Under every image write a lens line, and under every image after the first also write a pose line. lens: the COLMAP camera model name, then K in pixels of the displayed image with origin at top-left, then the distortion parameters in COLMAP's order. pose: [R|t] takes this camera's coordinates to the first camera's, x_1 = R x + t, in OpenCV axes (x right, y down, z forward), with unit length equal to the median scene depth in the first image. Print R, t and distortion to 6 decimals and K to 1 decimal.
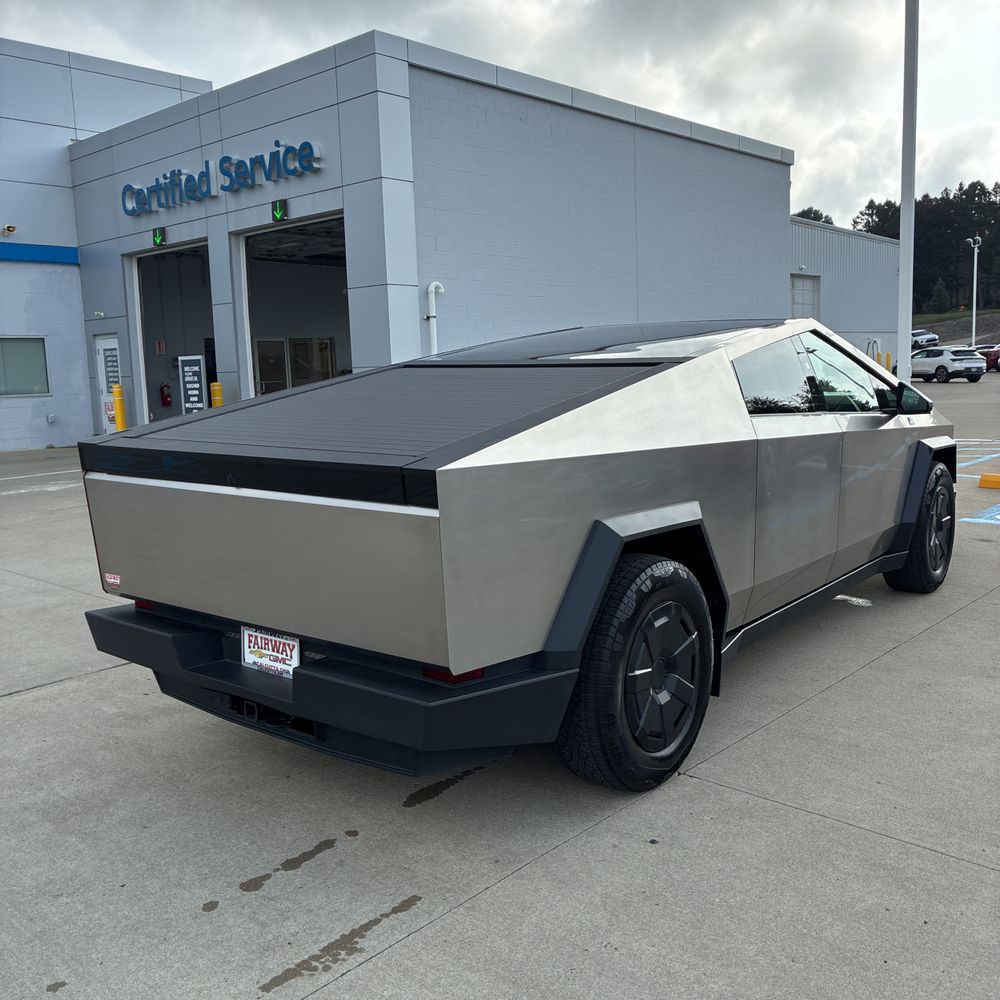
lens RADIAL K [[1007.5, 0, 500.9], [0, 1007.5, 521.7], [0, 0, 1]] dist [0.013763, 0.008759]
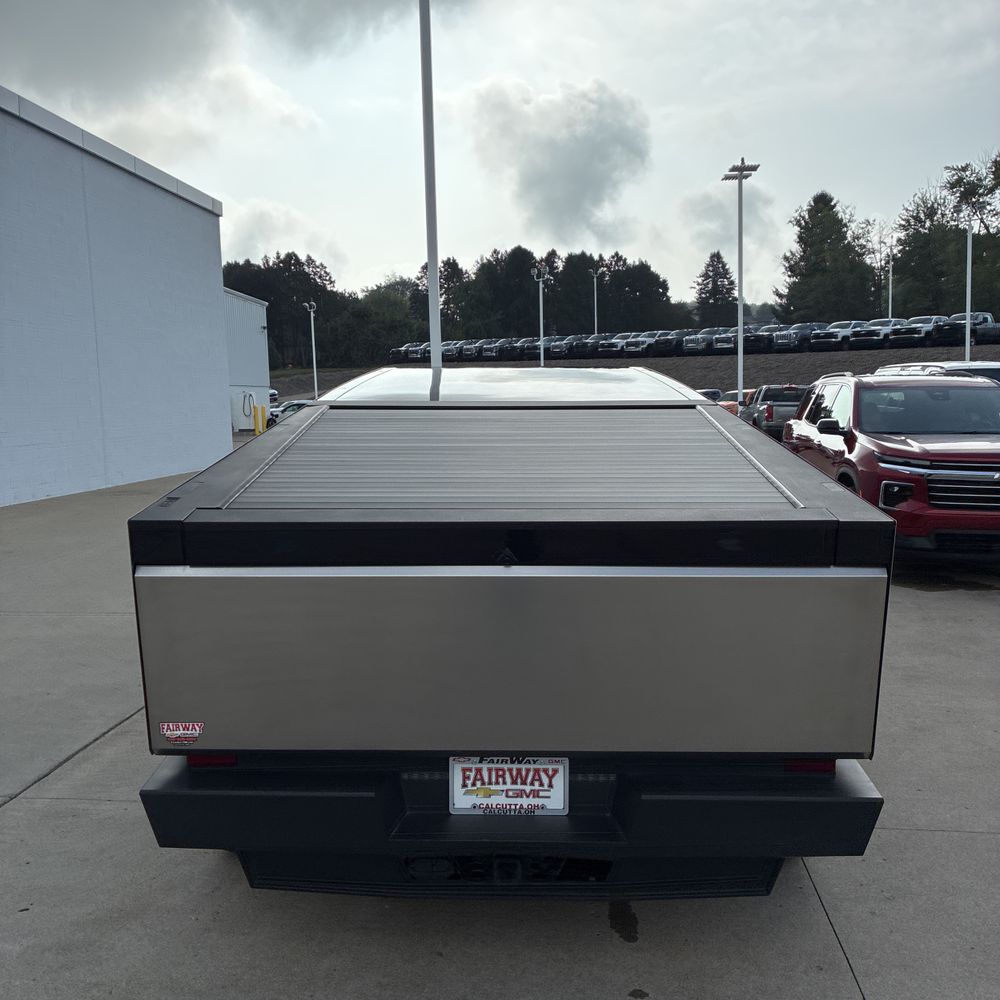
lens RADIAL K [[1007.5, 0, 500.9], [0, 1007.5, 521.7], [0, 0, 1]] dist [0.013763, 0.008759]
pose [[0.802295, -0.055382, 0.594353, -0.656770], [0.085696, 0.996059, -0.022866, -0.047201], [-0.590744, 0.069279, 0.803879, 0.390424]]
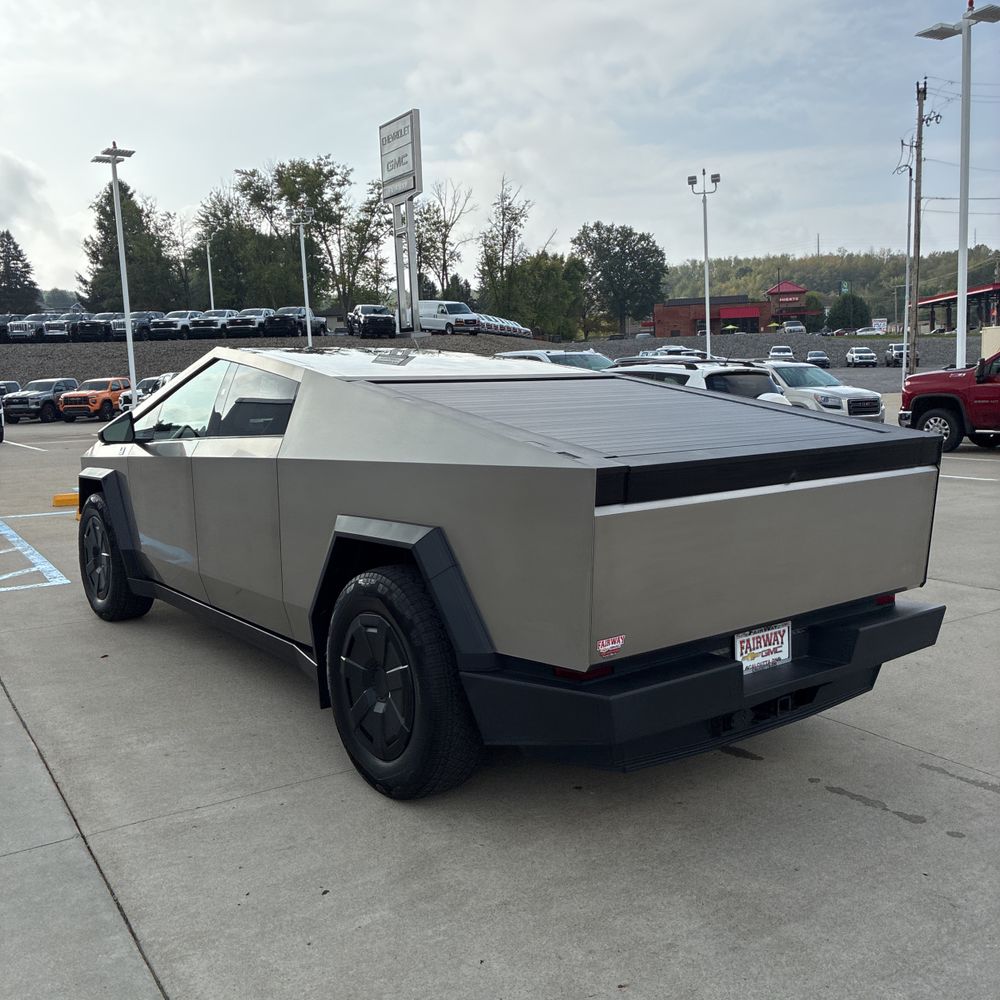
lens RADIAL K [[1001.1, 0, 500.0], [0, 1001.1, 500.0], [0, 0, 1]] dist [0.006615, 0.024631]
pose [[0.262042, -0.101707, 0.959682, -1.233814], [0.174143, 0.983090, 0.056638, -0.118267], [-0.949214, 0.152280, 0.275323, 0.942373]]
